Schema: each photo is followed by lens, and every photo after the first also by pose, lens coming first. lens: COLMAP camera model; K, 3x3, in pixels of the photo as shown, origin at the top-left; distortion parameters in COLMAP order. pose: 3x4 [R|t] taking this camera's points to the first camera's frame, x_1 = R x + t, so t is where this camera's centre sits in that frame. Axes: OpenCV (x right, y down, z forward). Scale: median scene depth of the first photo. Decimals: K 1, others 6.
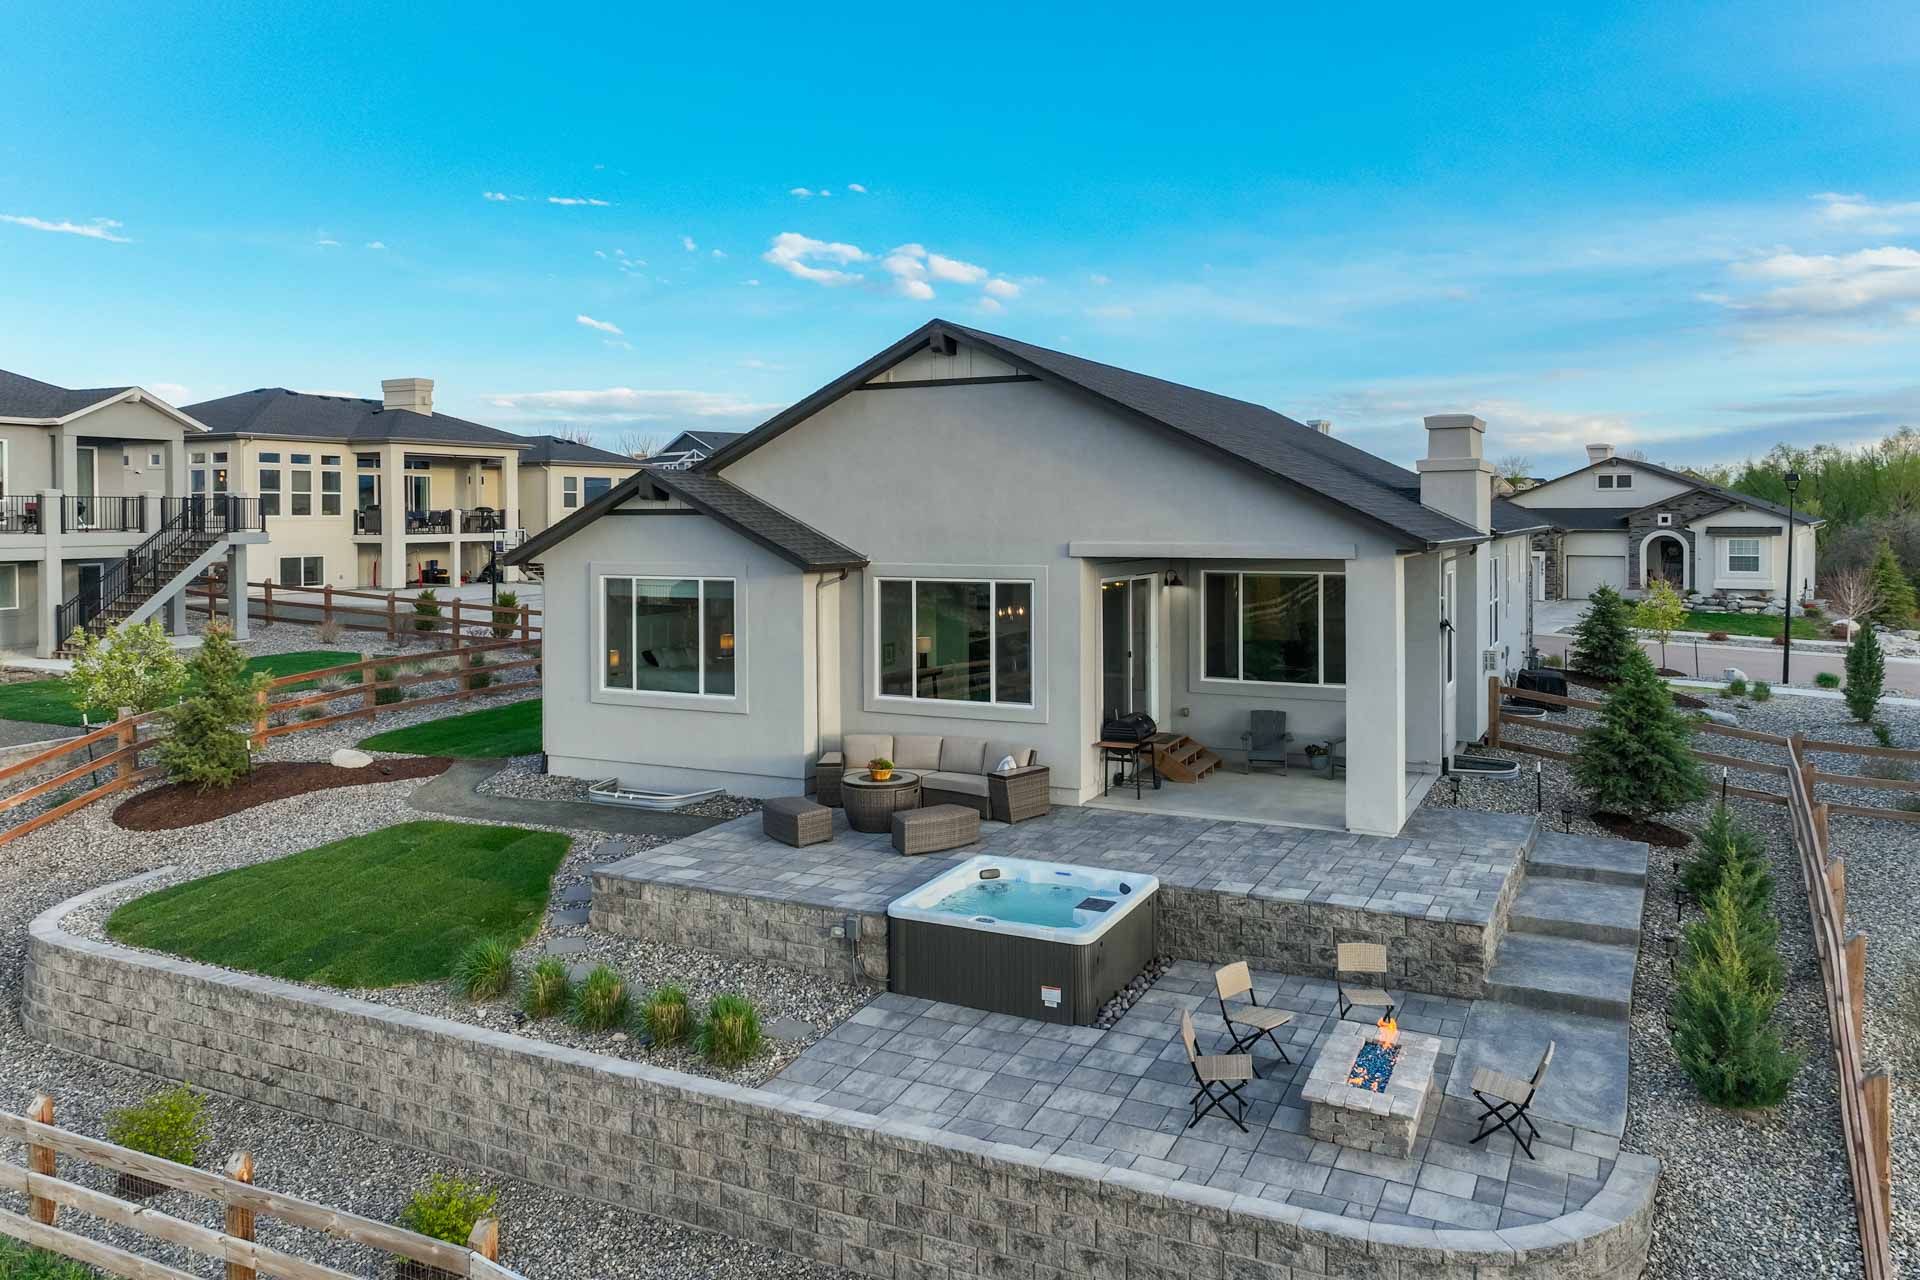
lens RADIAL K [[1306.5, 0, 965.9], [0, 1306.5, 624.7], [0, 0, 1]] dist [-0.003682, 0.016325]
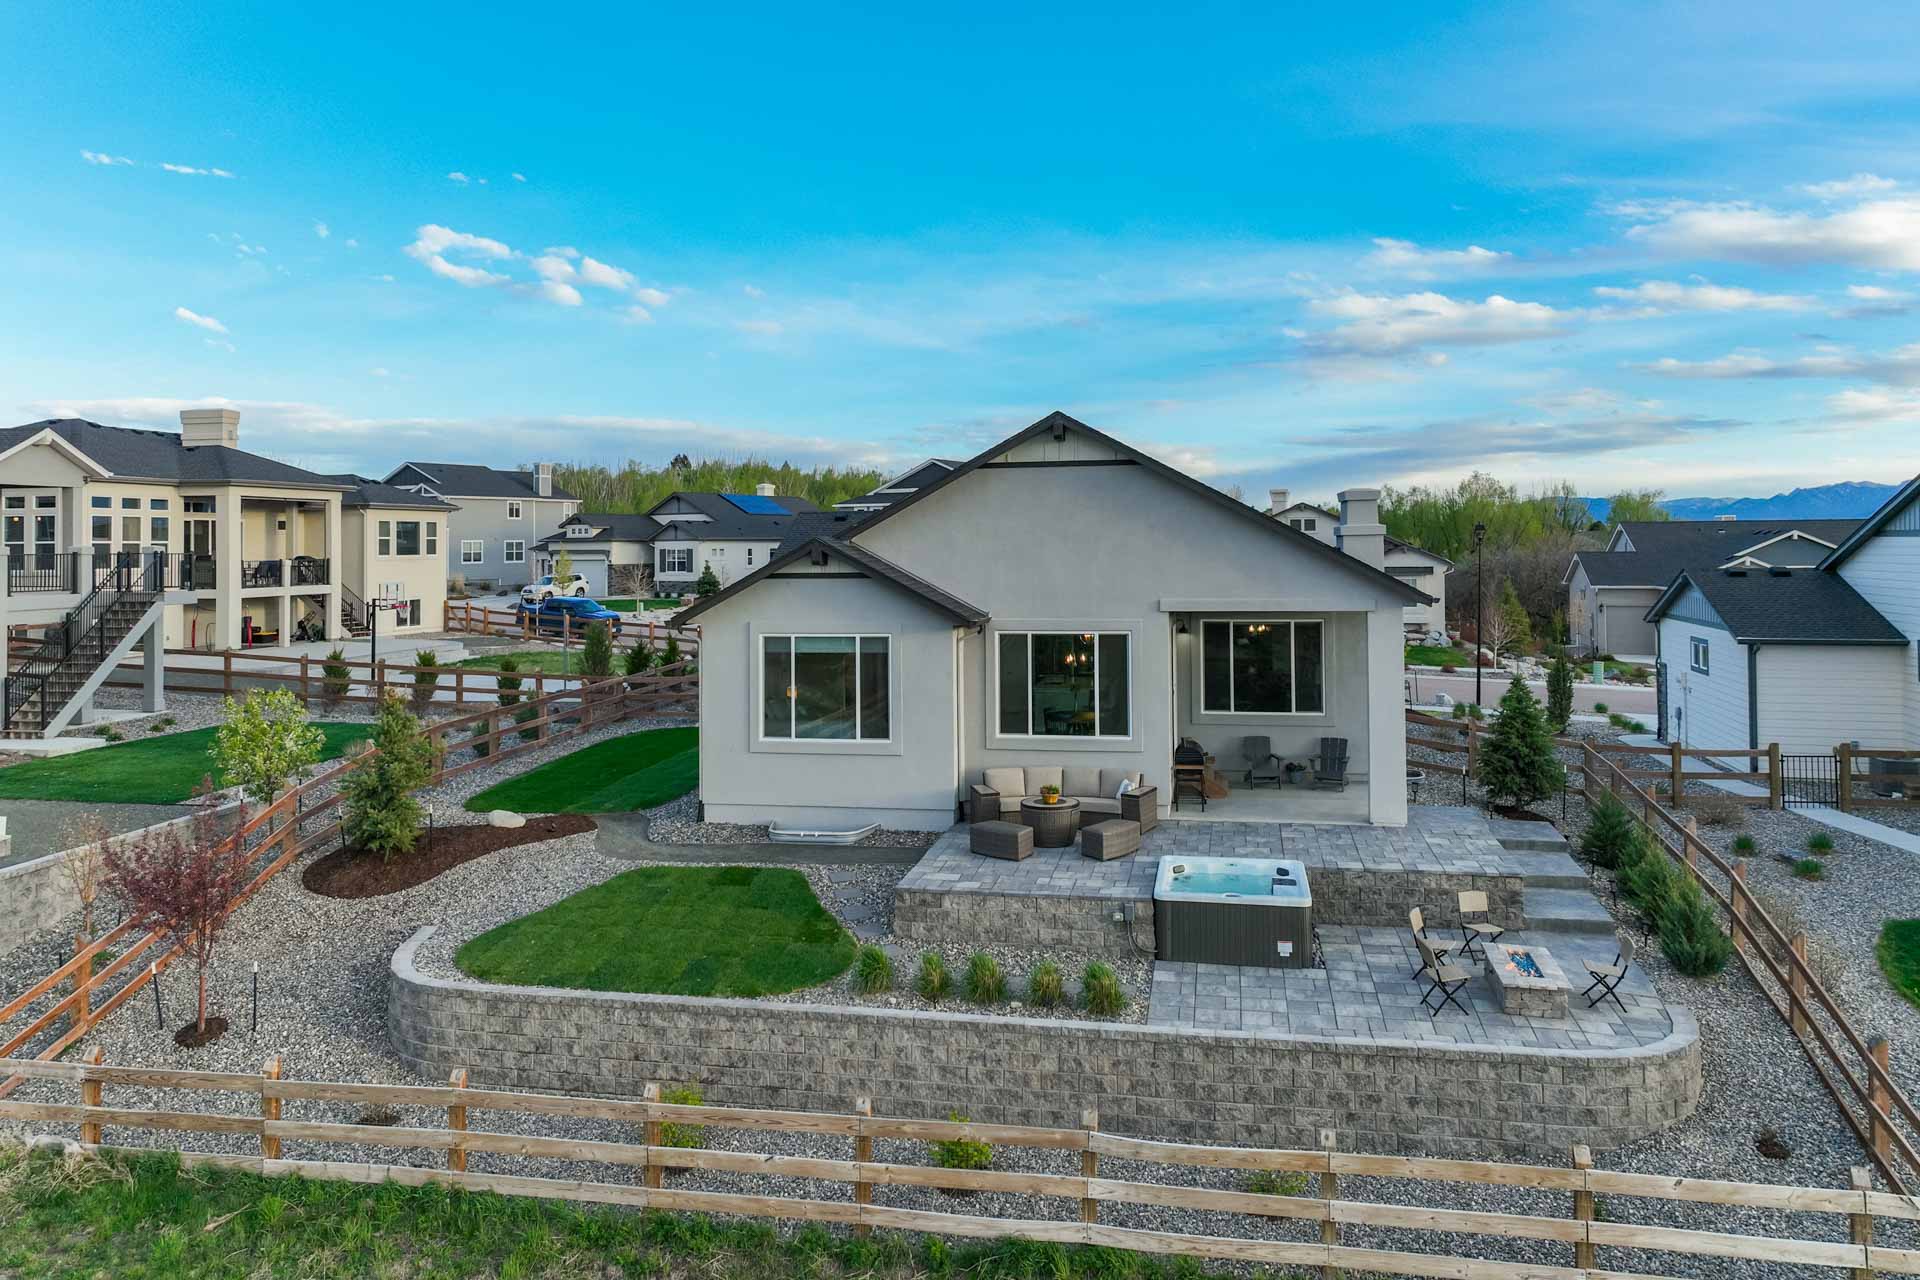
lens RADIAL K [[1596.1, 0, 959.6], [0, 1596.1, 641.0], [0, 0, 1]] dist [0.014913, -0.002598]
pose [[0.933155, -0.020136, 0.358909, -0.603687], [0.026986, 0.999537, -0.014085, -0.008903], [-0.358459, 0.022829, 0.933266, -0.293906]]
